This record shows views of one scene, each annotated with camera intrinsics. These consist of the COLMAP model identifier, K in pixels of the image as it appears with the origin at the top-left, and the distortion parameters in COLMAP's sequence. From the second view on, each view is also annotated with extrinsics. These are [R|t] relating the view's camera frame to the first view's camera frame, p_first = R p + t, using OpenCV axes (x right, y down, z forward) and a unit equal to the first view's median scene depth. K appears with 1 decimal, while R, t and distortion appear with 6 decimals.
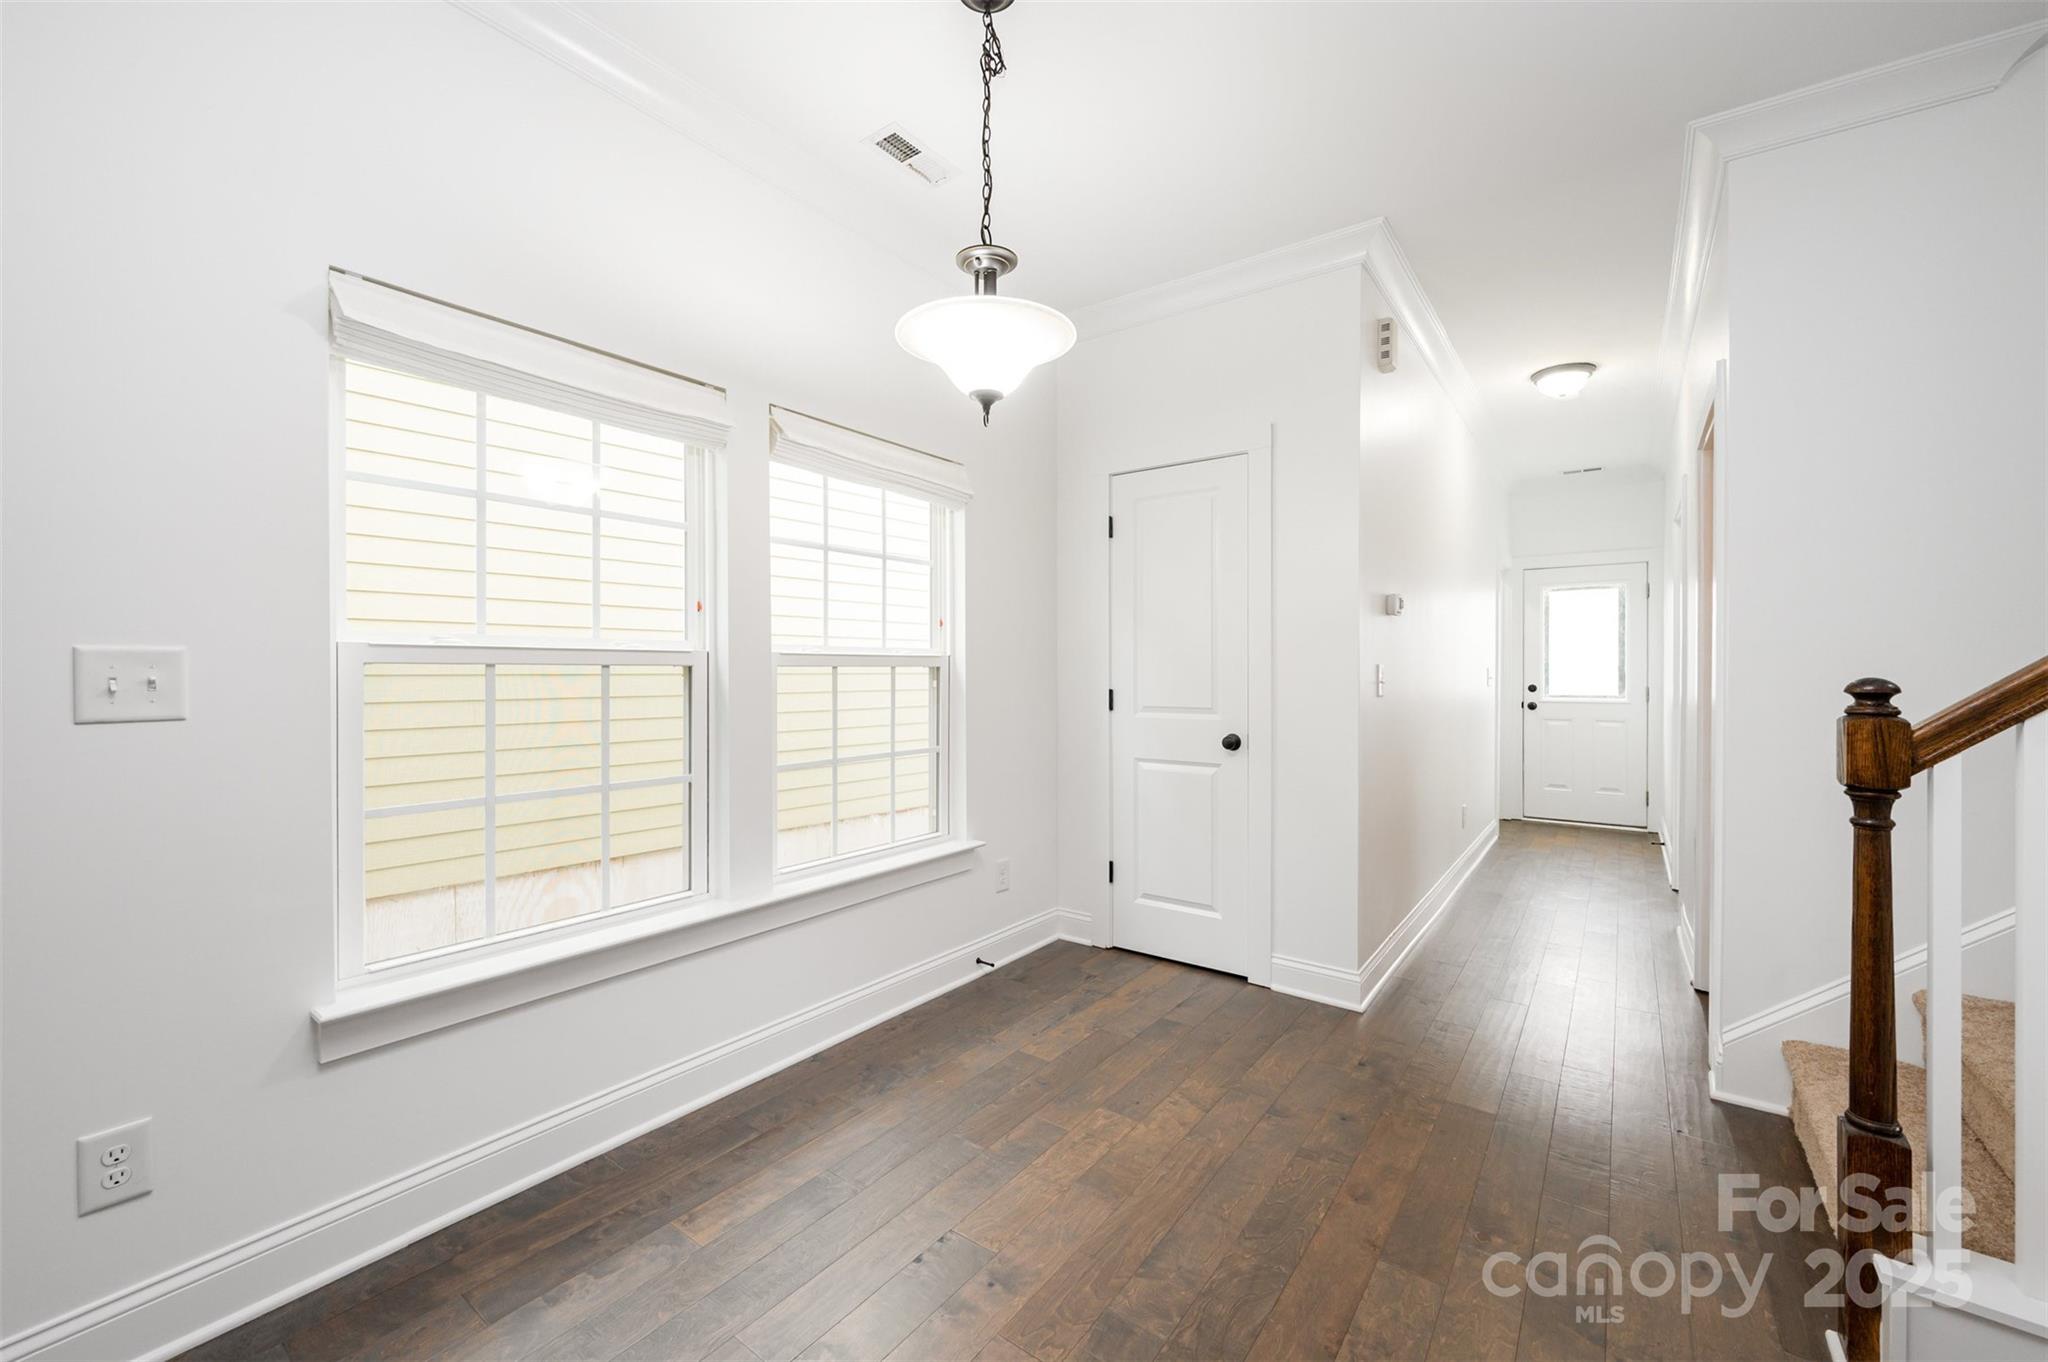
lens RADIAL K [[824.7, 0, 1023.0], [0, 824.7, 678.3], [0, 0, 1]] dist [-0.007464, -0.000254]
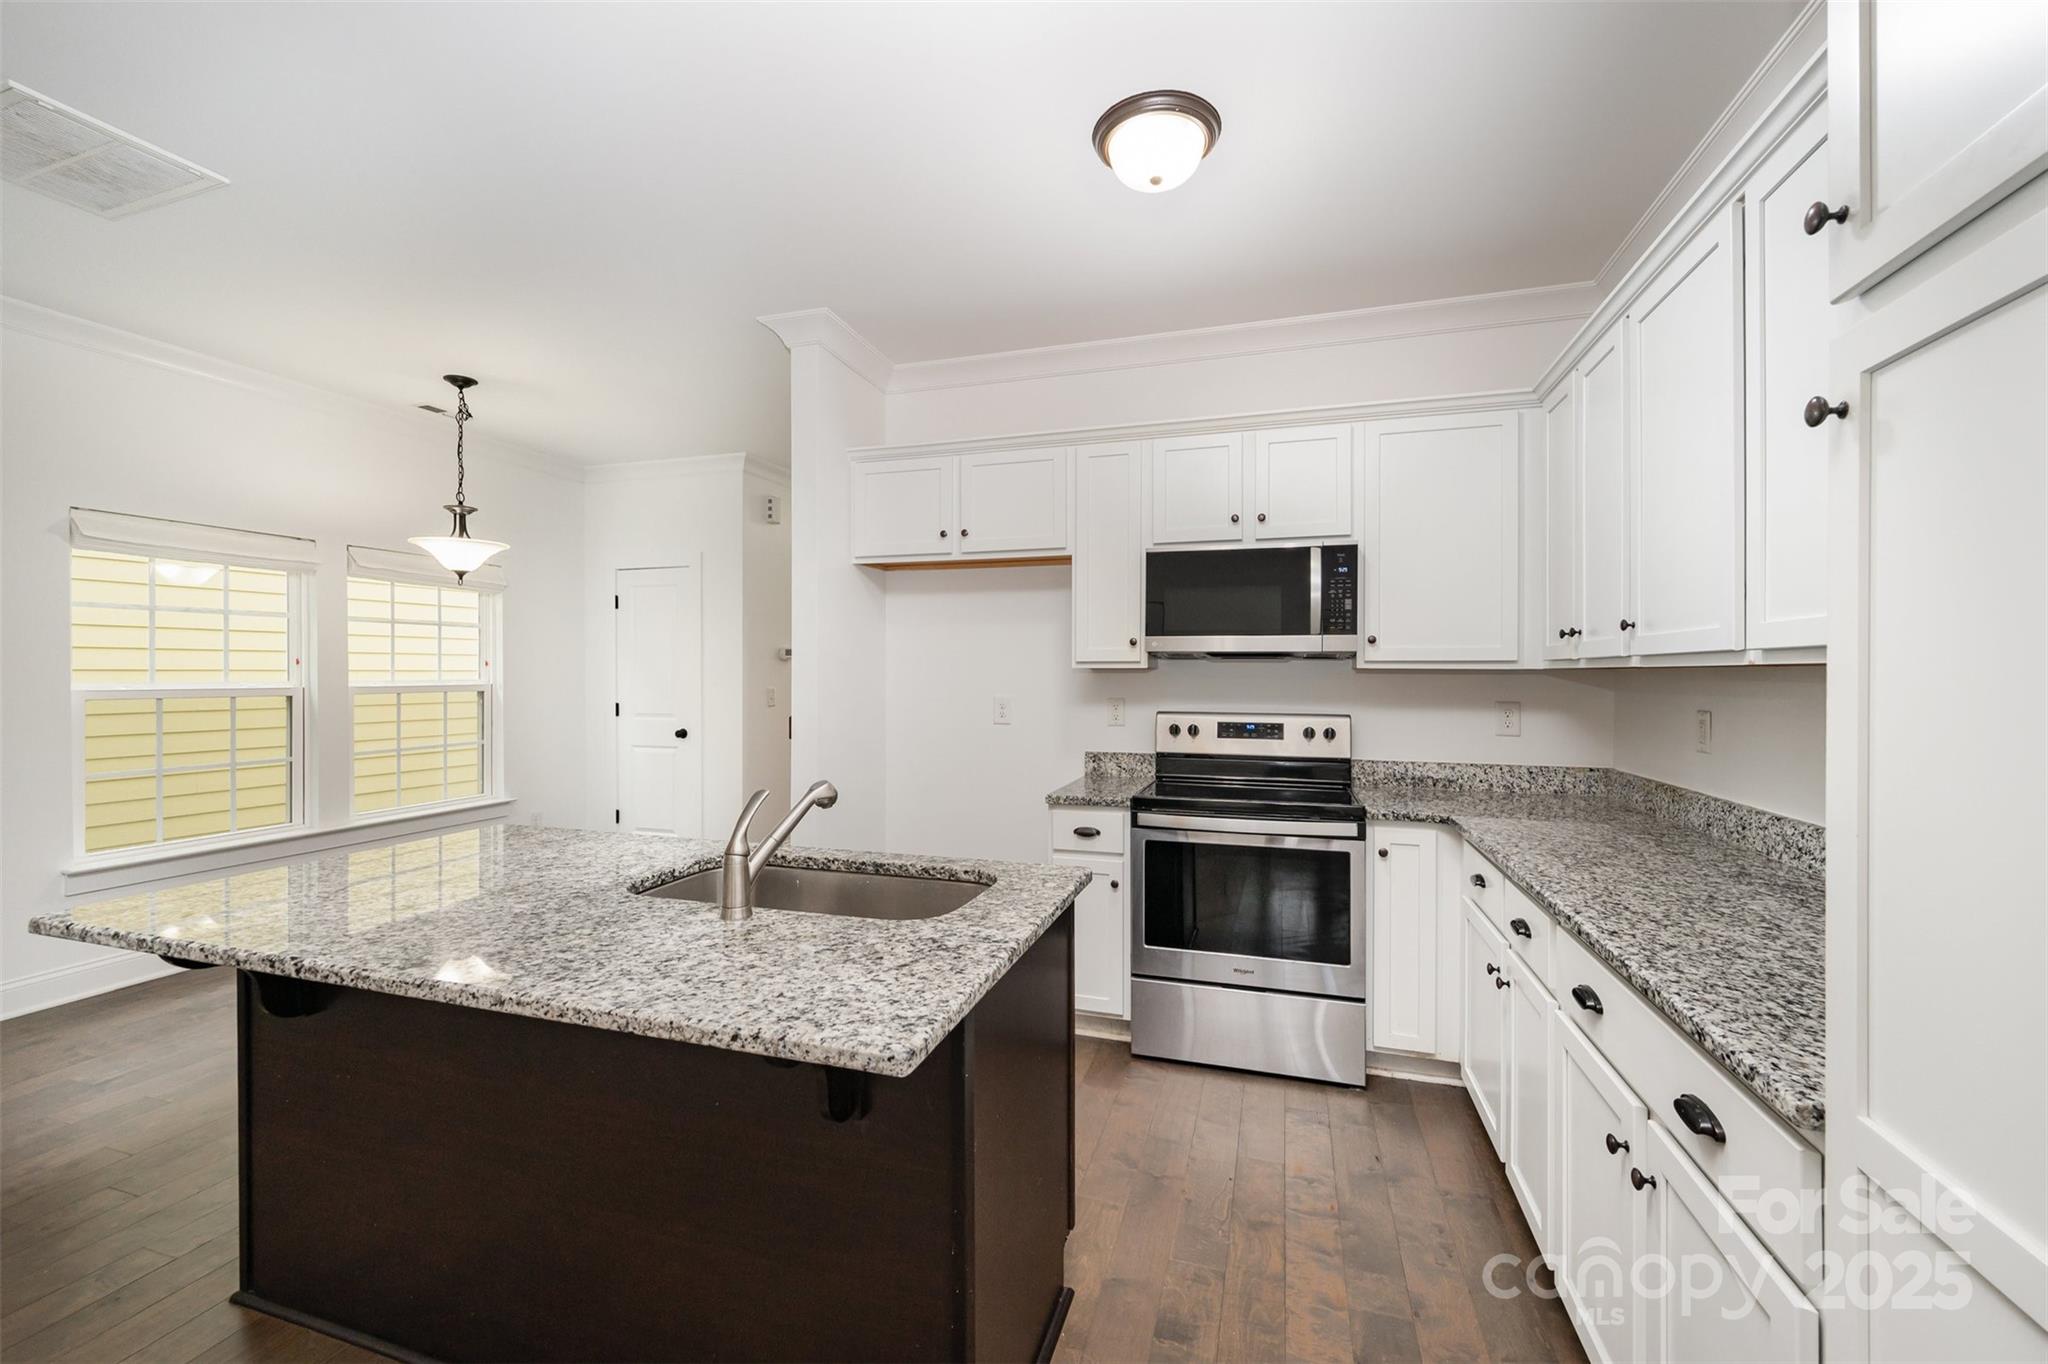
lens RADIAL K [[827.3, 0, 1026.1], [0, 827.3, 678.6], [0, 0, 1]] dist [-0.000045, -0.000306]
pose [[0.943972, -0.000862, 0.330024, 0.481220], [0.002070, 0.999992, -0.003311, -0.040627], [-0.330019, 0.003808, 0.943967, -1.152038]]
